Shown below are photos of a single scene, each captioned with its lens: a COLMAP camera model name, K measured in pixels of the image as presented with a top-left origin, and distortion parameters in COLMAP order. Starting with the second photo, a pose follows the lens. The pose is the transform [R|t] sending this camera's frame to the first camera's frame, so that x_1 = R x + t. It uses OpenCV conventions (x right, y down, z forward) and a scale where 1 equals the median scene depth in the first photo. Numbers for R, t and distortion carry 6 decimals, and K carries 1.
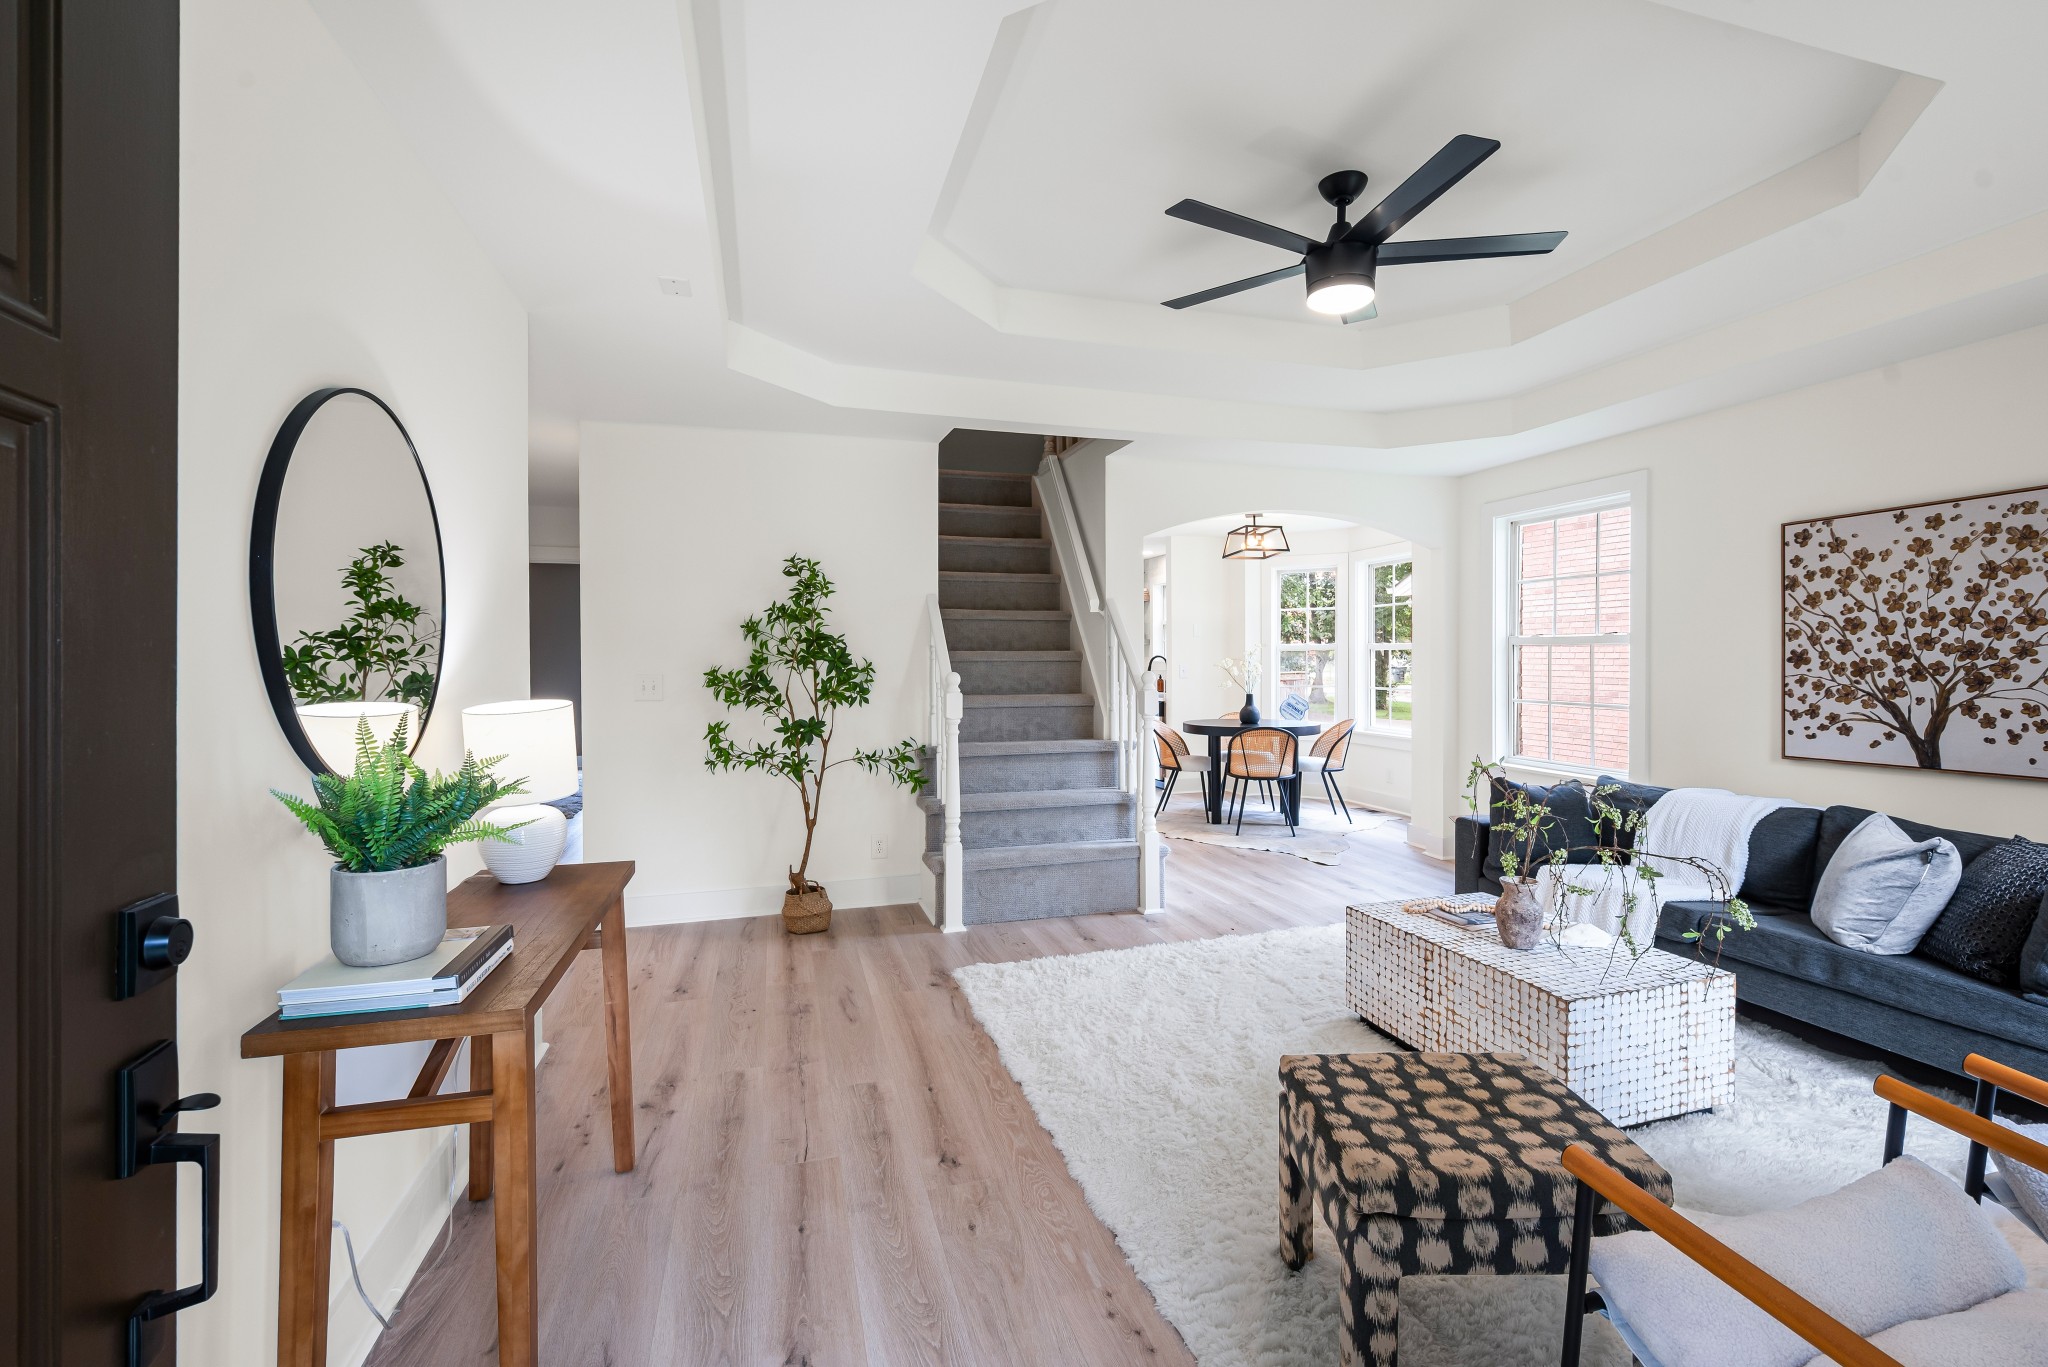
lens RADIAL K [[853.0, 0, 996.9], [0, 853.0, 647.1], [0, 0, 1]] dist [-0.002353, -0.000213]
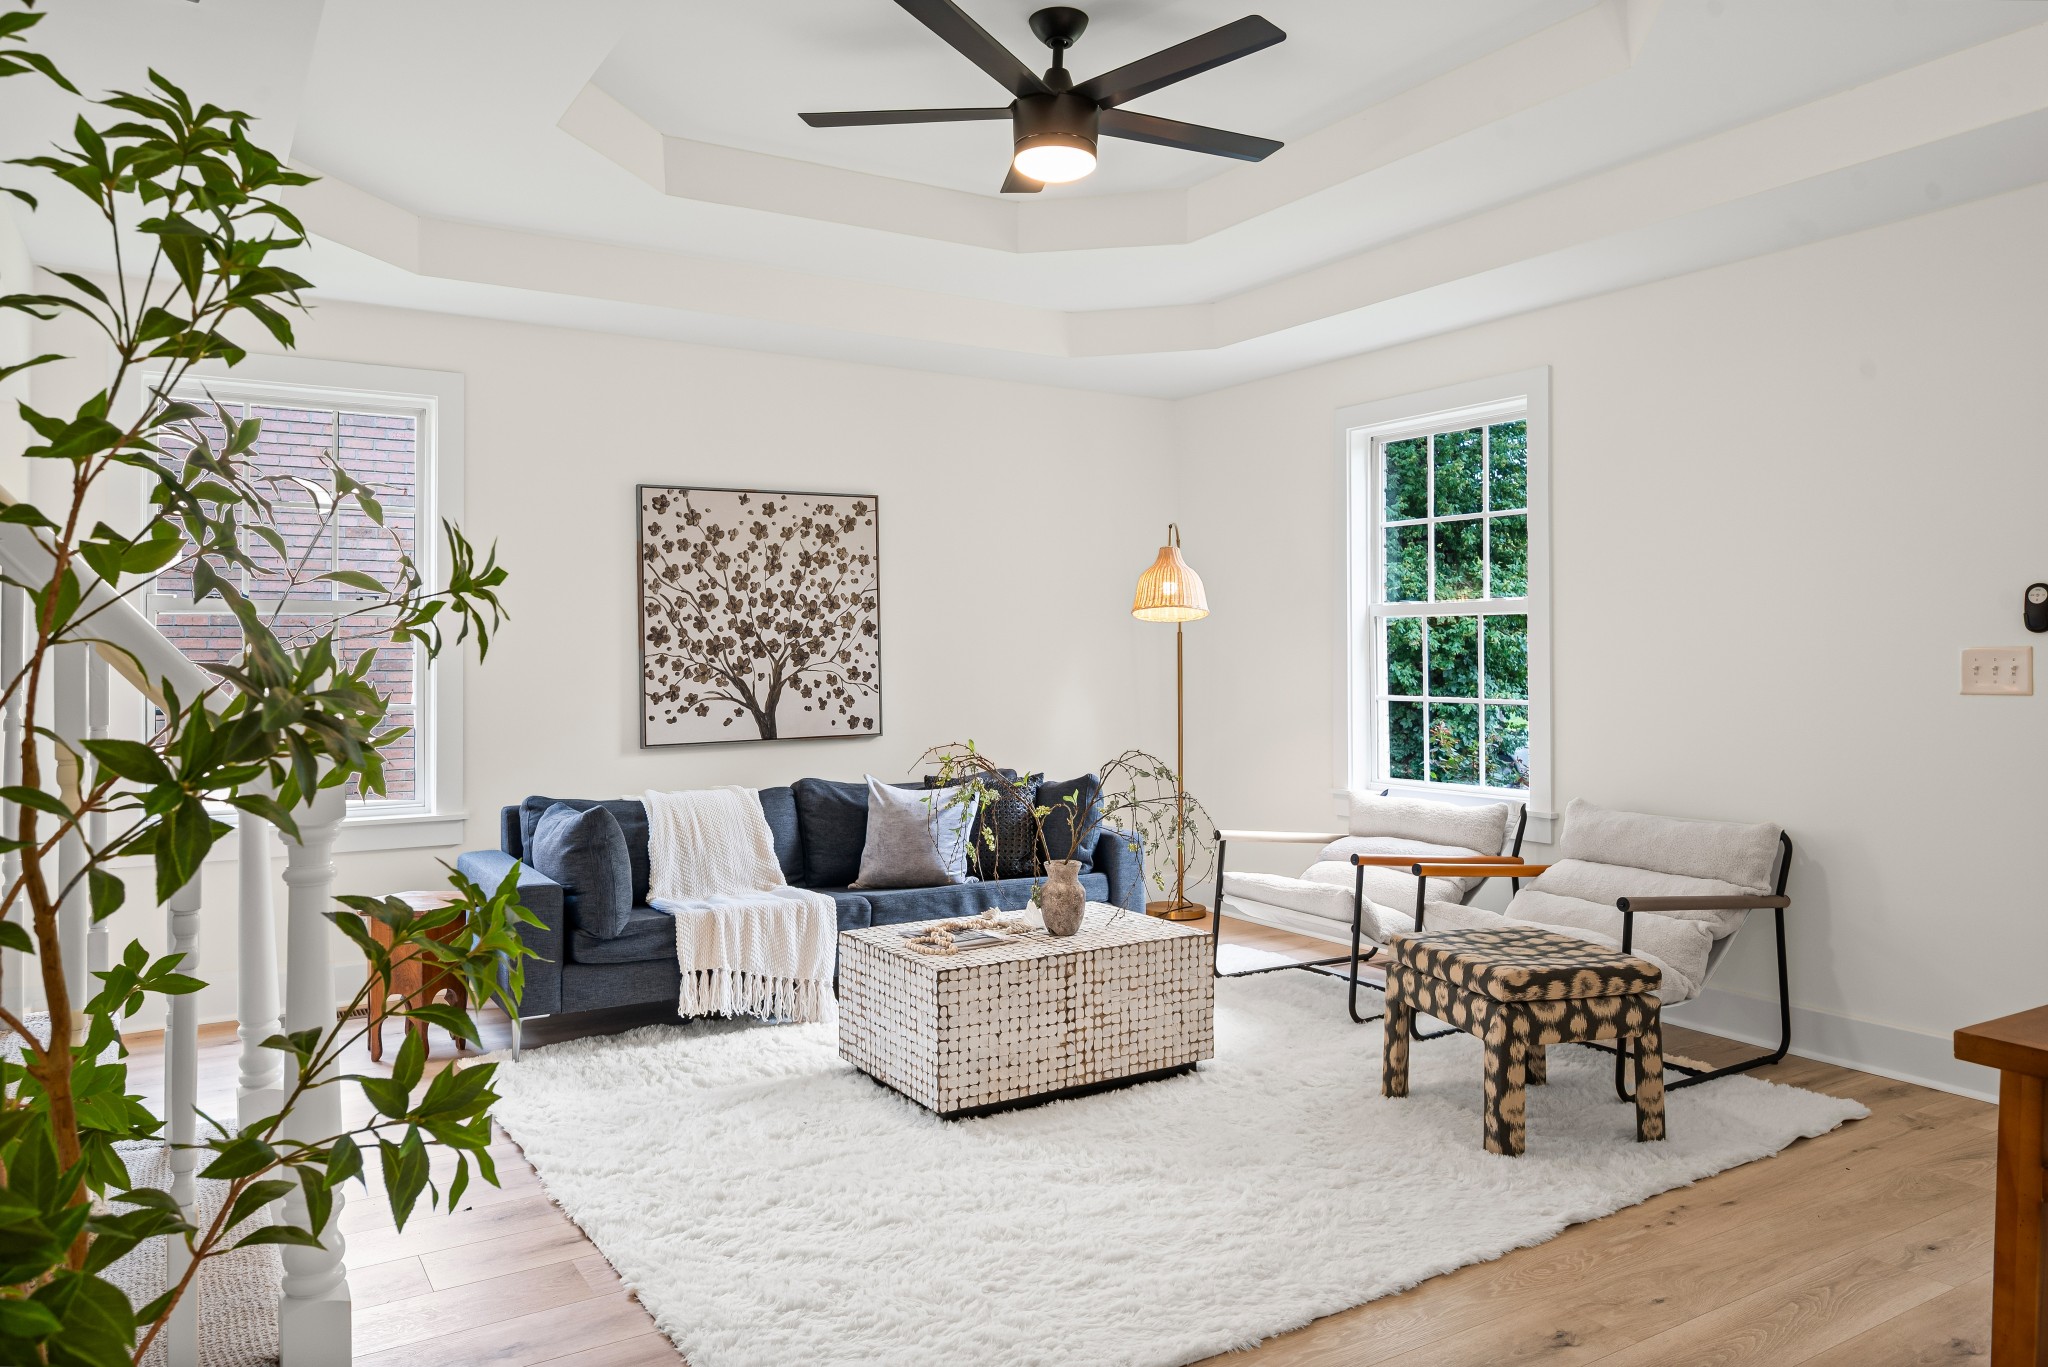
lens RADIAL K [[1441.4, 0, 1027.4], [0, 1441.4, 614.7], [0, 0, 1]] dist [0.001073, -0.000316]
pose [[-0.291645, 0.027879, 0.956120, -0.703111], [-0.008403, 0.999462, -0.031706, 0.039406], [-0.956490, -0.017282, -0.291254, 1.170123]]
